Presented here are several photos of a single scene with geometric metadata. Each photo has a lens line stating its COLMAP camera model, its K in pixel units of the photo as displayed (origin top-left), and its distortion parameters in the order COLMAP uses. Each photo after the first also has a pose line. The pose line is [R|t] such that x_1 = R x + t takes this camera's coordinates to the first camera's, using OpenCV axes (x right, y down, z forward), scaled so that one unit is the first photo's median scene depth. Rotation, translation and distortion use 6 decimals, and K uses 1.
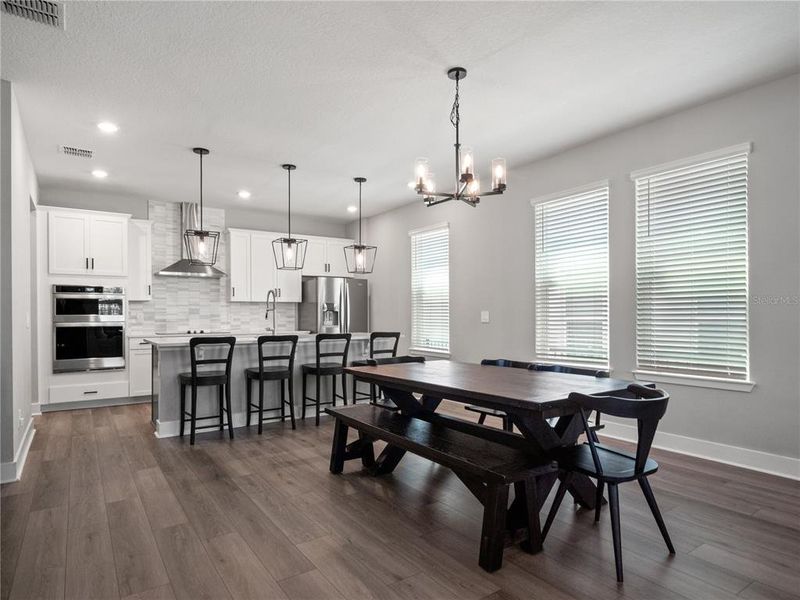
lens RADIAL K [[475.1, 0, 403.2], [0, 475.1, 313.4], [0, 0, 1]] dist [0.005255, 0.001658]
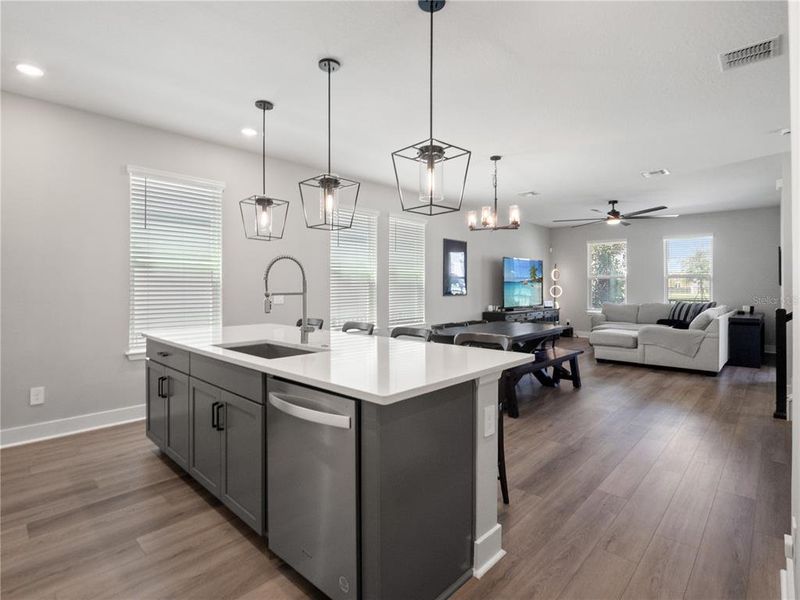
lens RADIAL K [[407.3, 0, 400.2], [0, 407.3, 285.1], [0, 0, 1]] dist [-0.007808, -0.000658]
pose [[-0.214223, 0.010138, 0.976732, -0.720160], [-0.000726, 0.999944, -0.010538, -0.012180], [-0.976784, -0.002966, -0.214204, 0.947011]]
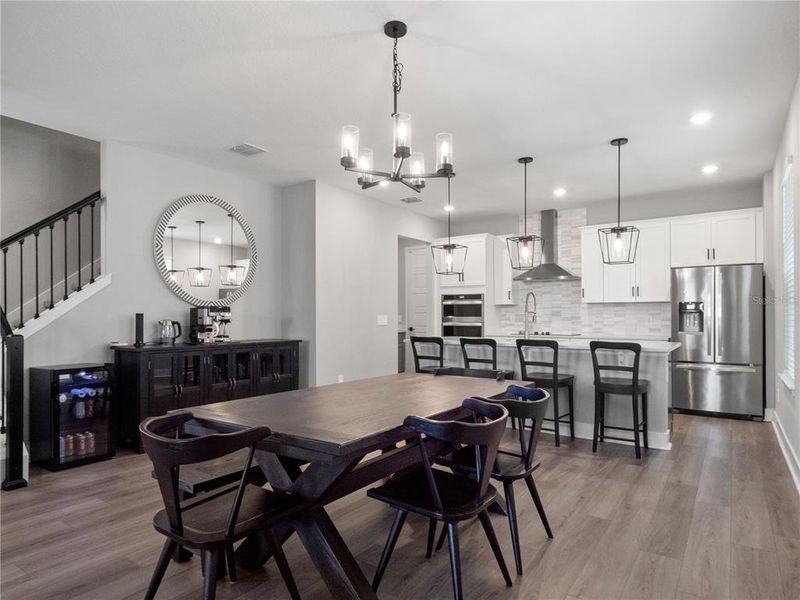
lens RADIAL K [[475.1, 0, 403.2], [0, 475.1, 313.4], [0, 0, 1]] dist [0.005255, 0.001658]
pose [[0.354782, -0.001610, -0.934948, 0.507445], [0.001332, 0.999998, -0.001217, -0.004771], [0.934948, -0.000814, 0.354783, 0.409513]]
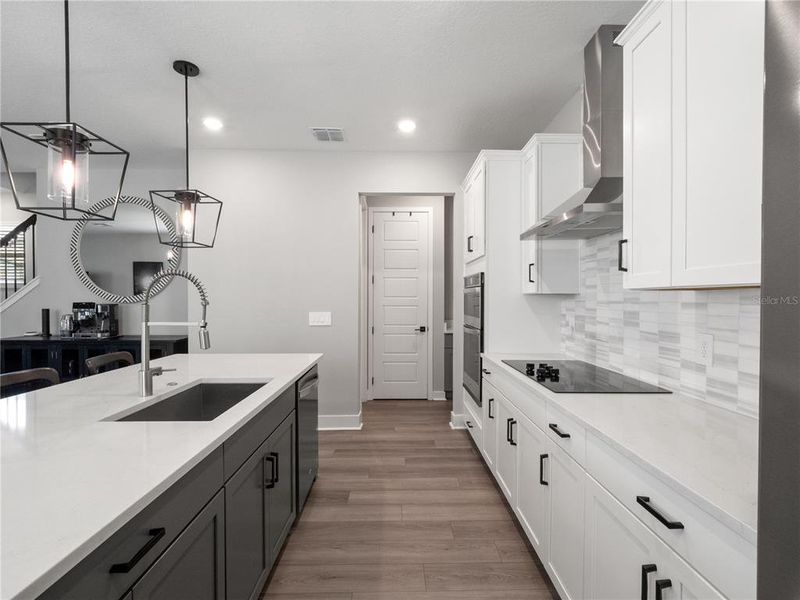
lens RADIAL K [[383.9, 0, 405.8], [0, 383.9, 302.5], [0, 0, 1]] dist [0.000288, 0.000015]
pose [[-0.540527, 0.011540, -0.841247, -0.124525], [0.002471, 0.999923, 0.012129, -0.025893], [0.841323, 0.004477, -0.540514, 1.273936]]
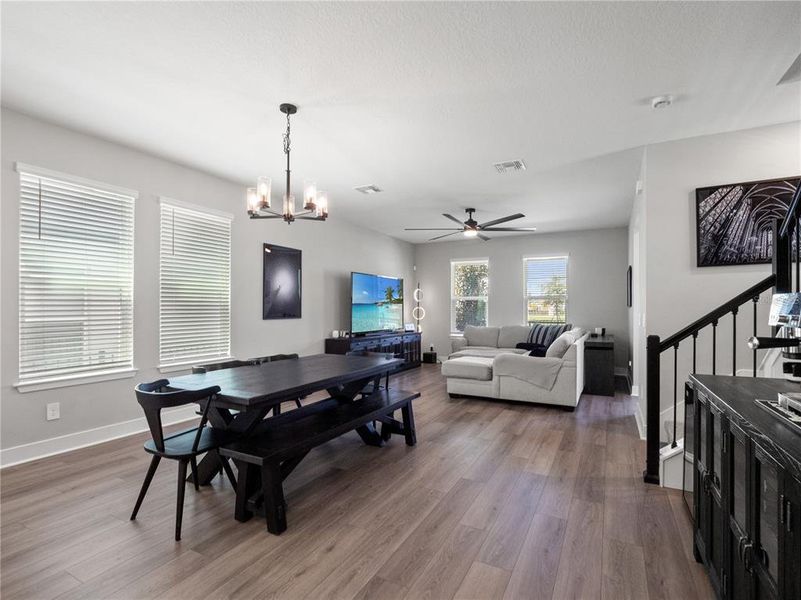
lens RADIAL K [[394.0, 0, 404.8], [0, 394.0, 310.0], [0, 0, 1]] dist [0.000999, -0.000246]
pose [[-0.468373, 0.005480, 0.883514, -0.484204], [0.000241, 0.999982, -0.006075, -0.008558], [-0.883531, -0.002632, -0.468366, 0.682116]]
